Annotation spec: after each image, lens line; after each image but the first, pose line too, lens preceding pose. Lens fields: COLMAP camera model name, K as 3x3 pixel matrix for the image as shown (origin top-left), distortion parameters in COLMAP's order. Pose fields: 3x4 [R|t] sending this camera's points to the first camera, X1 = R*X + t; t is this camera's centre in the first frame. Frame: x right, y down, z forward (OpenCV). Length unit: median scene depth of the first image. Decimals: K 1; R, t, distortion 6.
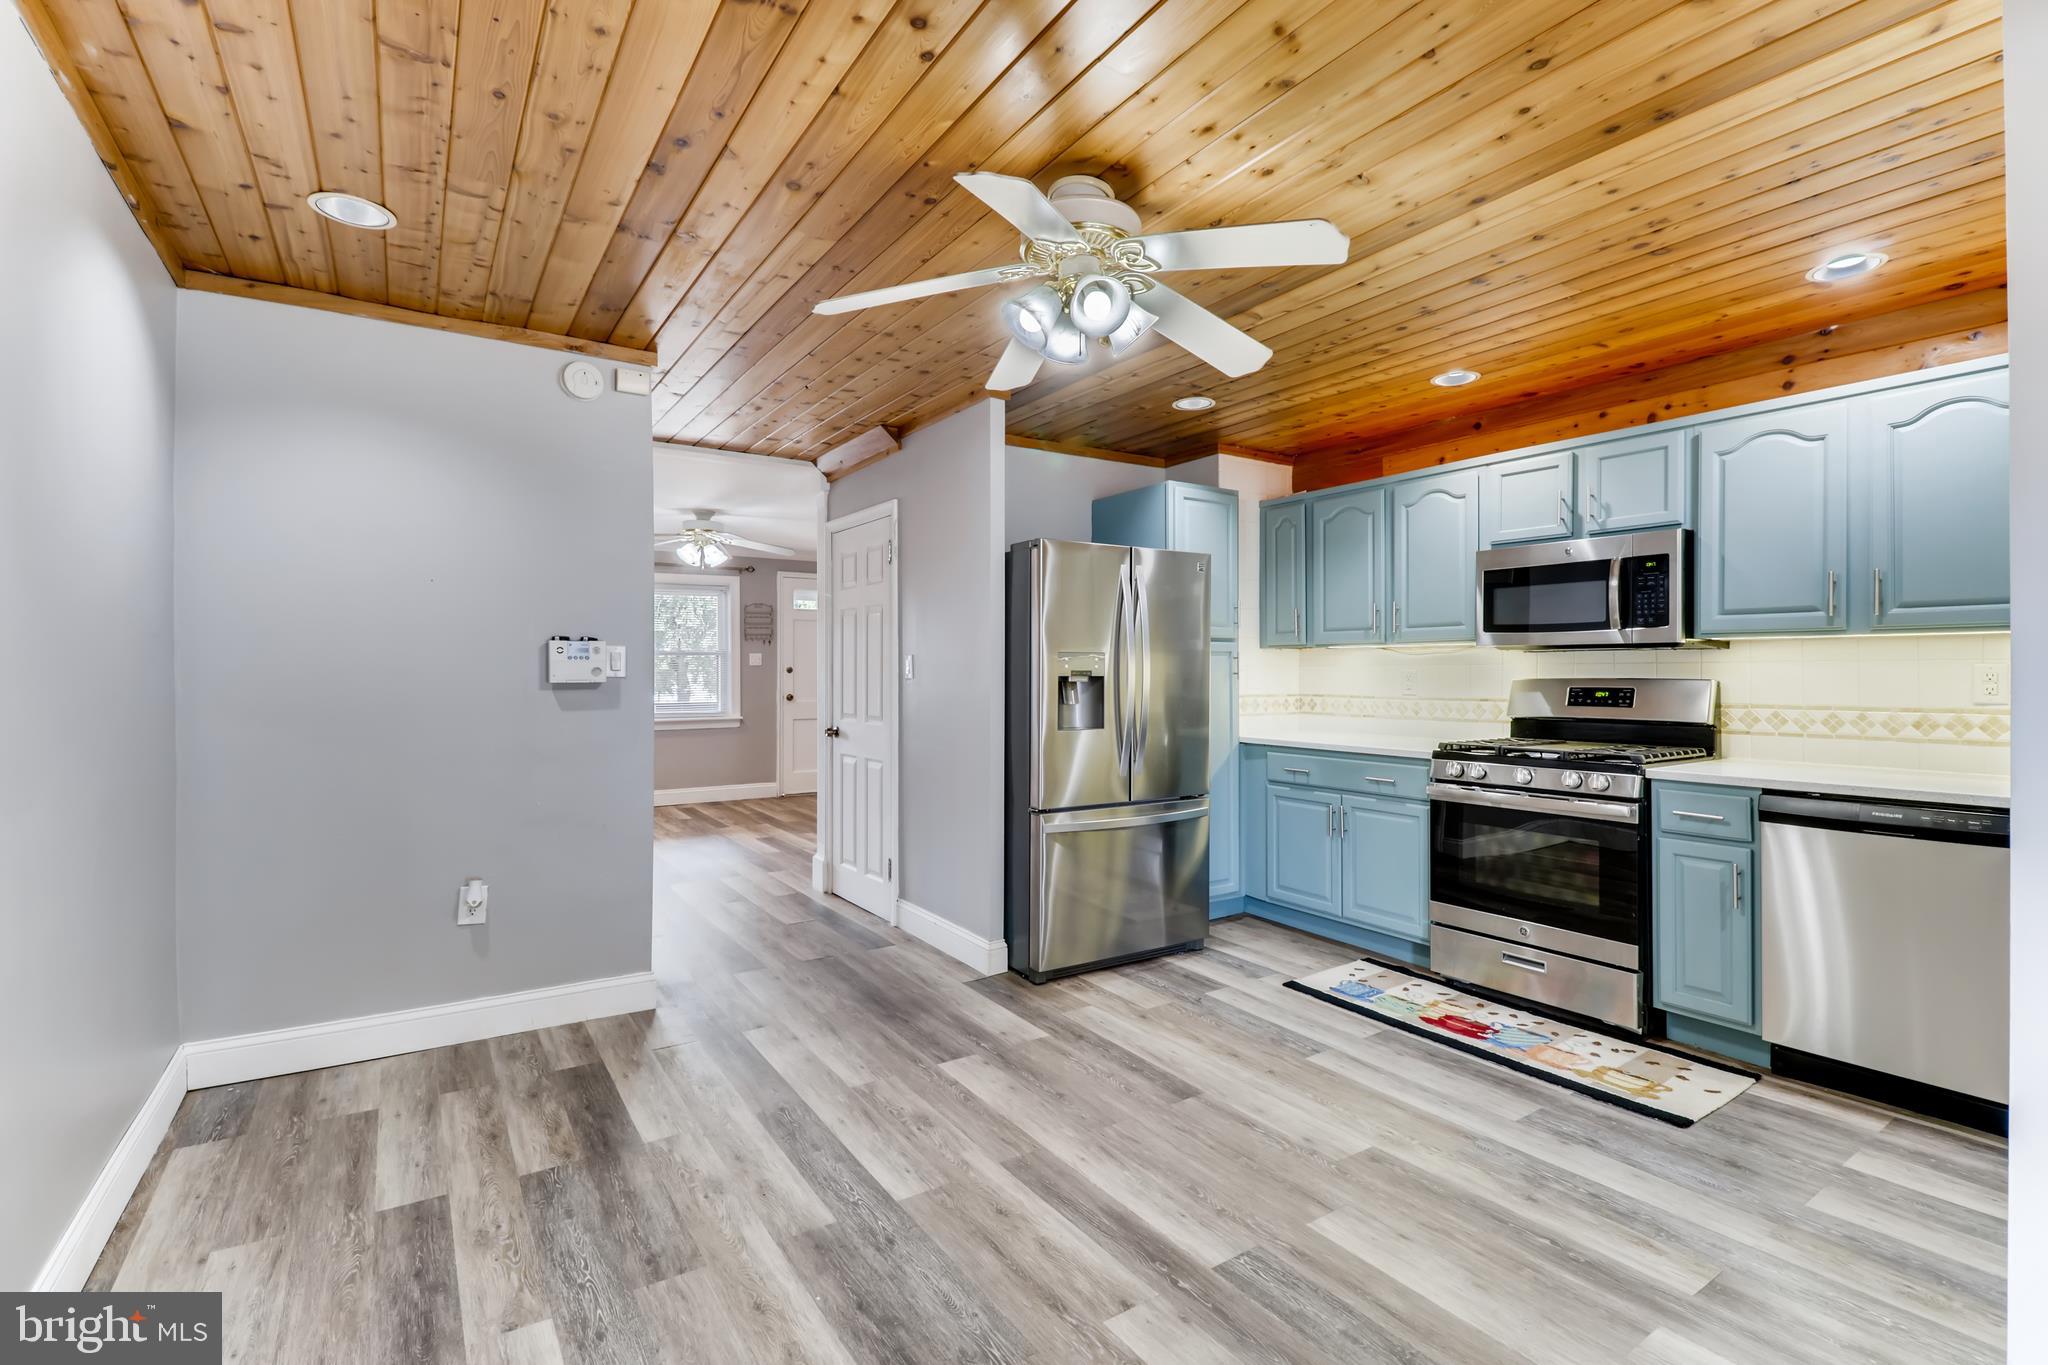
lens RADIAL K [[934.9, 0, 1031.1], [0, 934.9, 671.2], [0, 0, 1]] dist [0.016620, -0.012787]
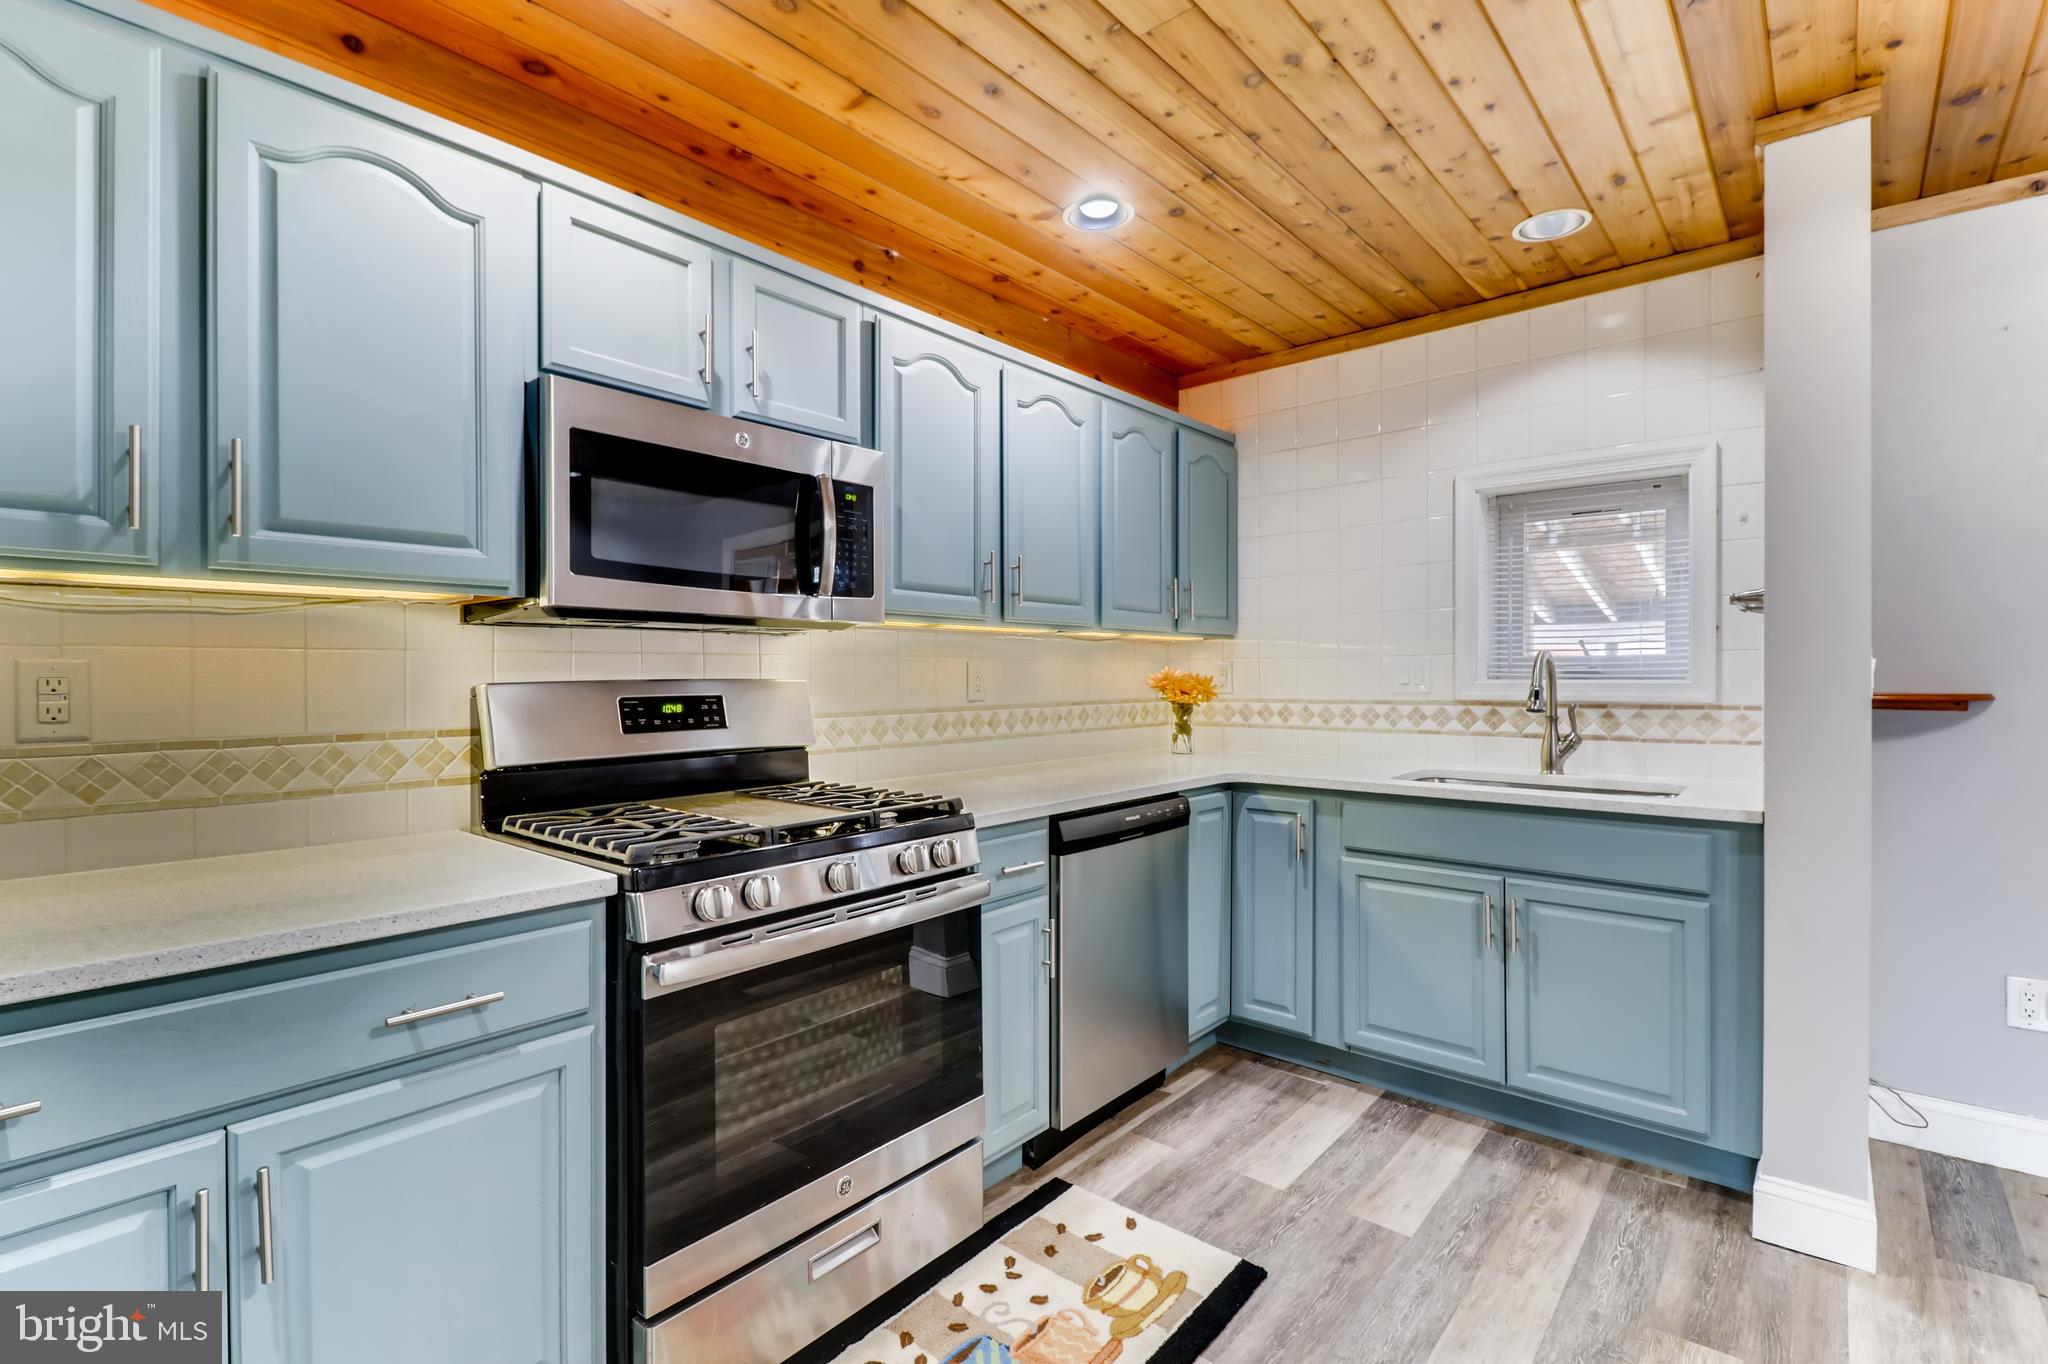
lens RADIAL K [[934.9, 0, 1027.0], [0, 934.9, 680.5], [0, 0, 1]] dist [0.016620, -0.012787]
pose [[-0.274231, -0.006480, 0.961642, 0.021586], [0.000911, 0.999975, 0.006998, 0.004859], [-0.961663, 0.002796, -0.274218, 1.057494]]
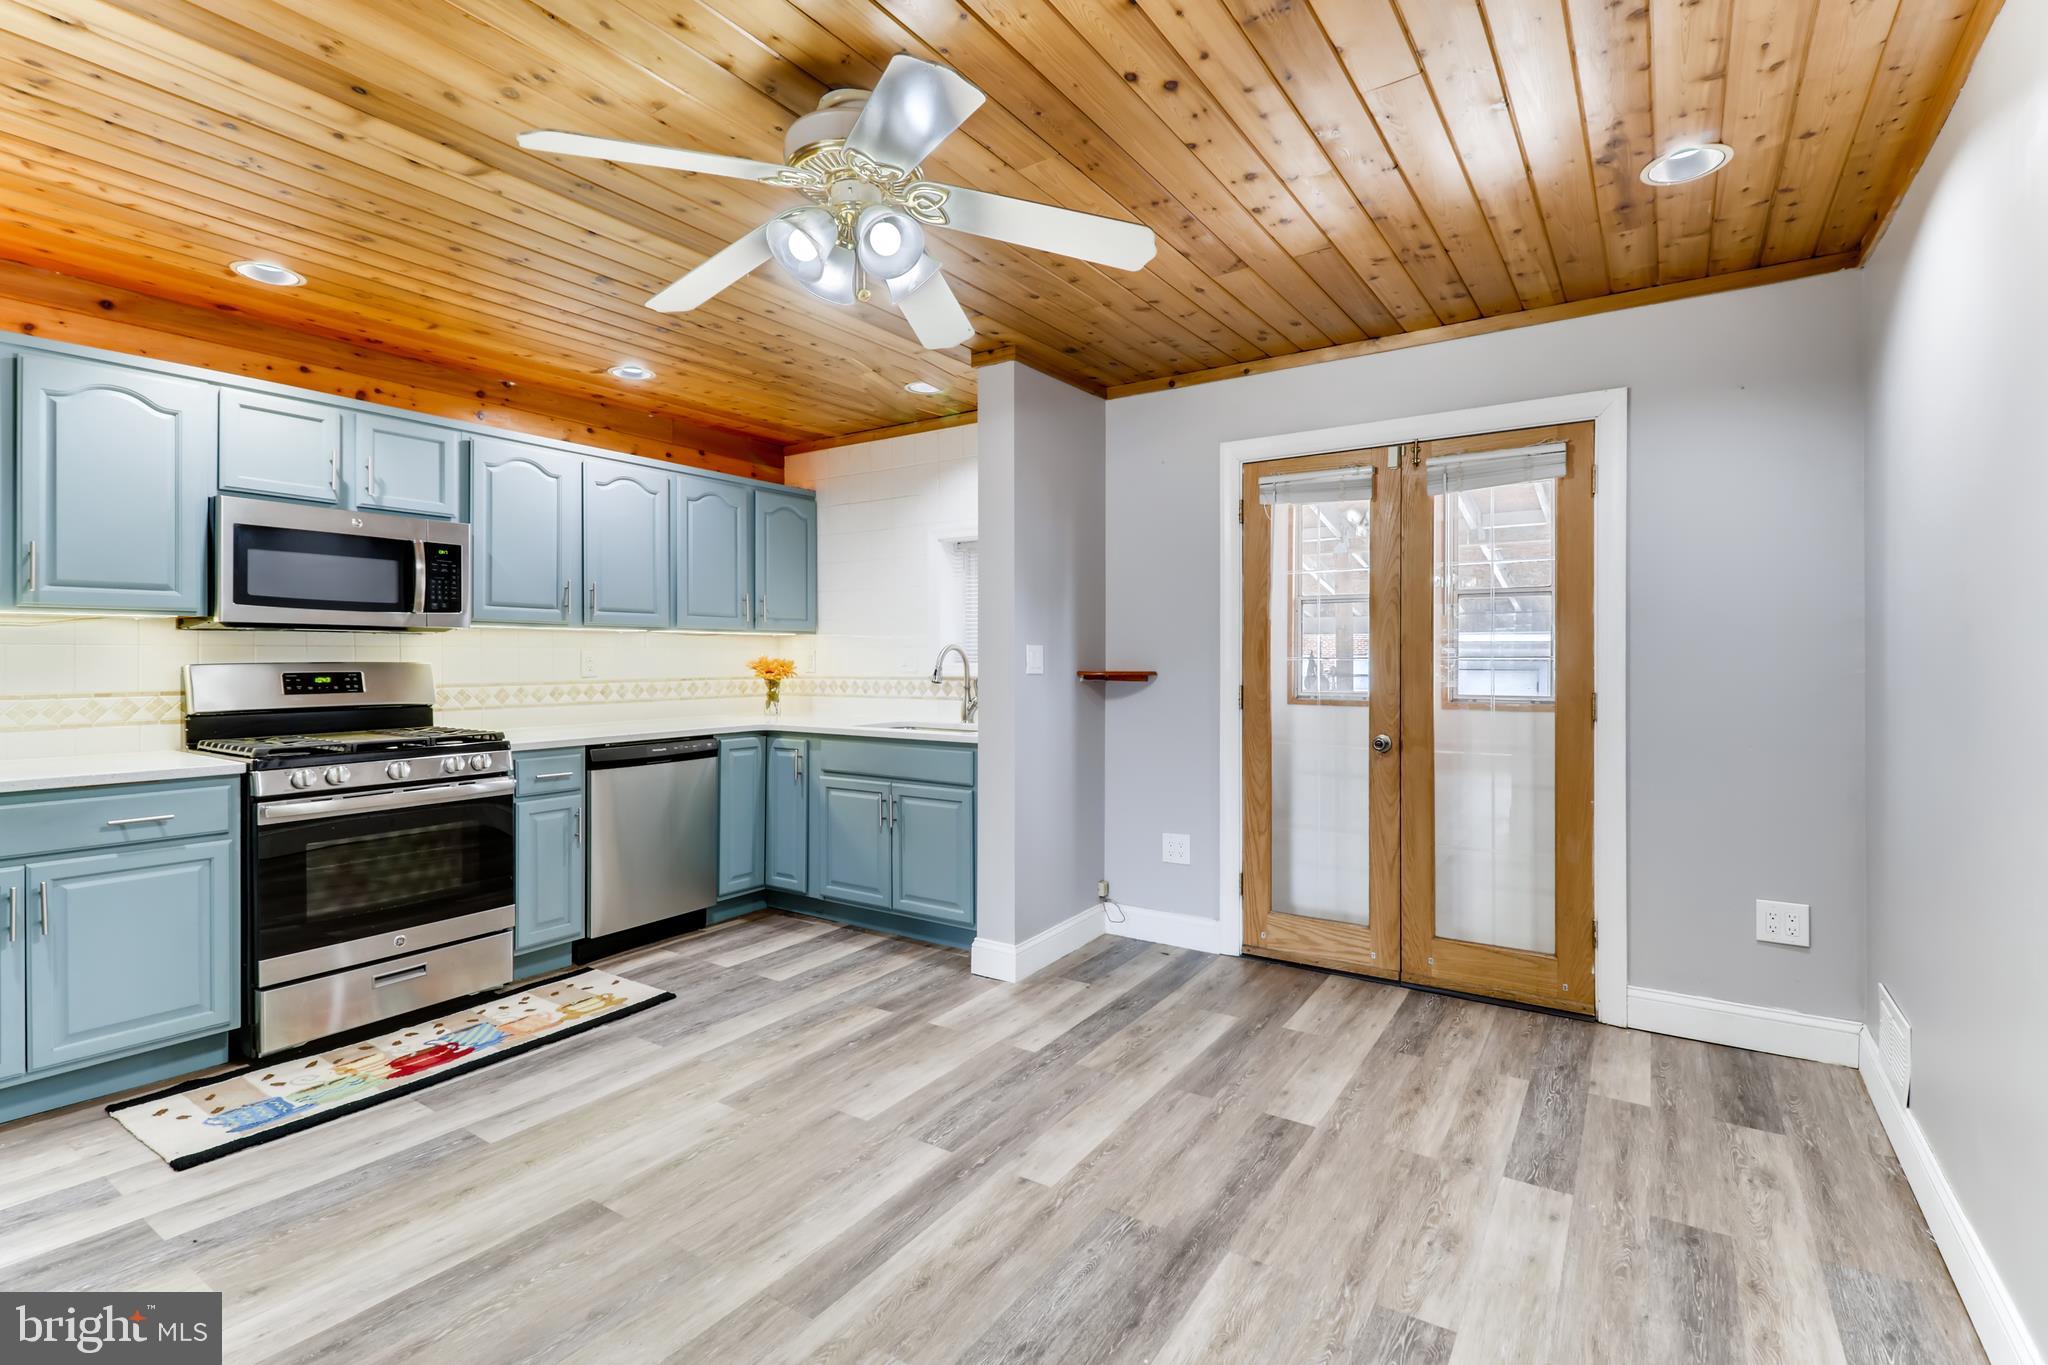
lens RADIAL K [[934.9, 0, 1030.0], [0, 934.9, 658.9], [0, 0, 1]] dist [0.016620, -0.012787]
pose [[-0.386431, -0.002055, 0.922316, -0.554588], [-0.000922, 0.999998, 0.001842, 0.002110], [-0.922318, -0.000139, -0.386432, 0.800579]]
